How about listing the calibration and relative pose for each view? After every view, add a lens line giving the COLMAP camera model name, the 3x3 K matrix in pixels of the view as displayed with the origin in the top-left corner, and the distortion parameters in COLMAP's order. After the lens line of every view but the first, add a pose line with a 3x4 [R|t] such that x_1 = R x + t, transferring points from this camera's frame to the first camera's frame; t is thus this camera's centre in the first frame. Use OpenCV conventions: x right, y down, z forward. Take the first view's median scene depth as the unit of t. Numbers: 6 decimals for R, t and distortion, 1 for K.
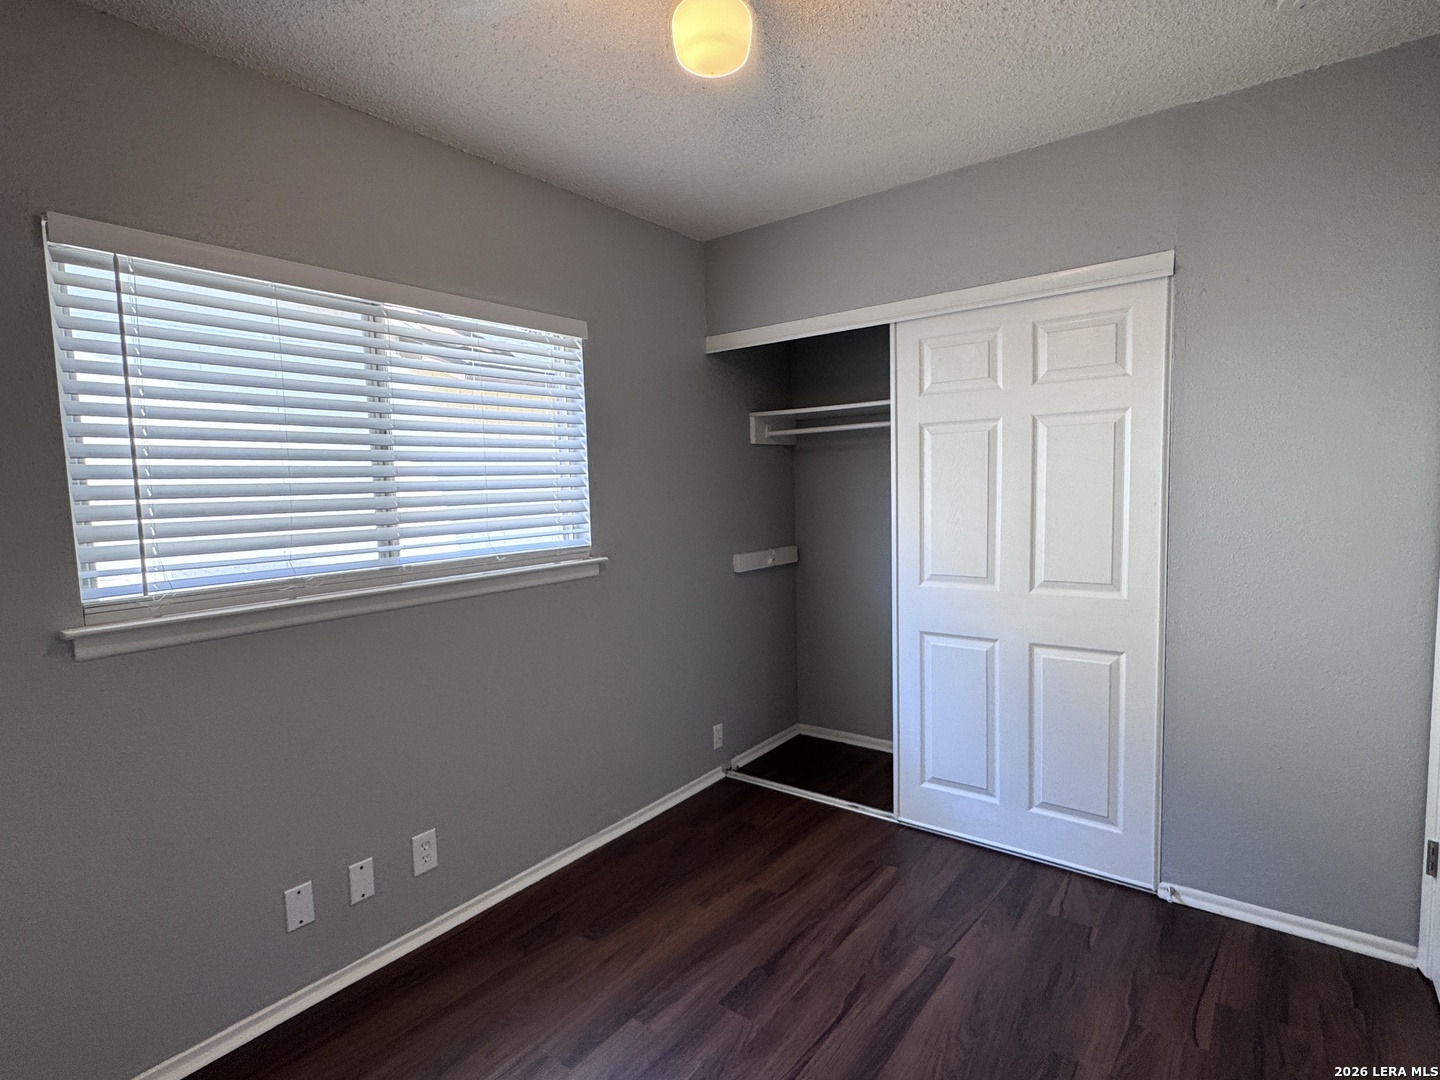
lens RADIAL K [[742.3, 0, 694.8], [0, 742.3, 550.4], [0, 0, 1]] dist [-0.002092, 0.000003]
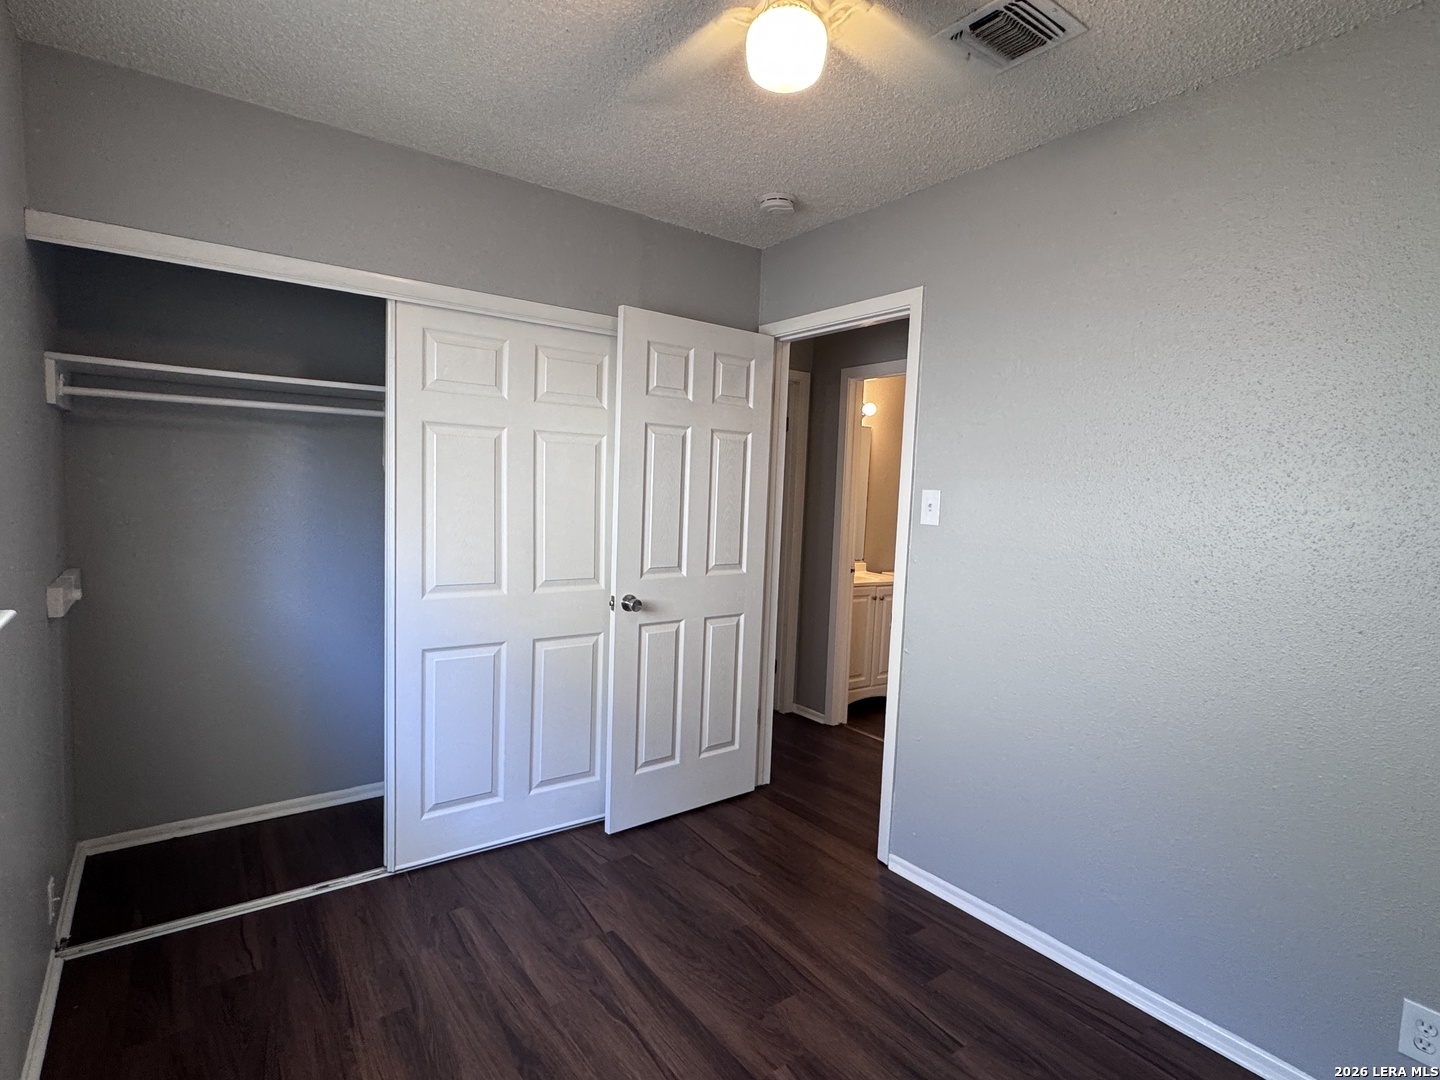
lens RADIAL K [[742.3, 0, 719.1], [0, 742.3, 552.7], [0, 0, 1]] dist [-0.002092, 0.000003]
pose [[0.261716, -0.041036, 0.964272, -0.489445], [0.044421, 0.998549, 0.030438, -0.021089], [-0.964122, 0.034867, 0.263159, 0.422969]]
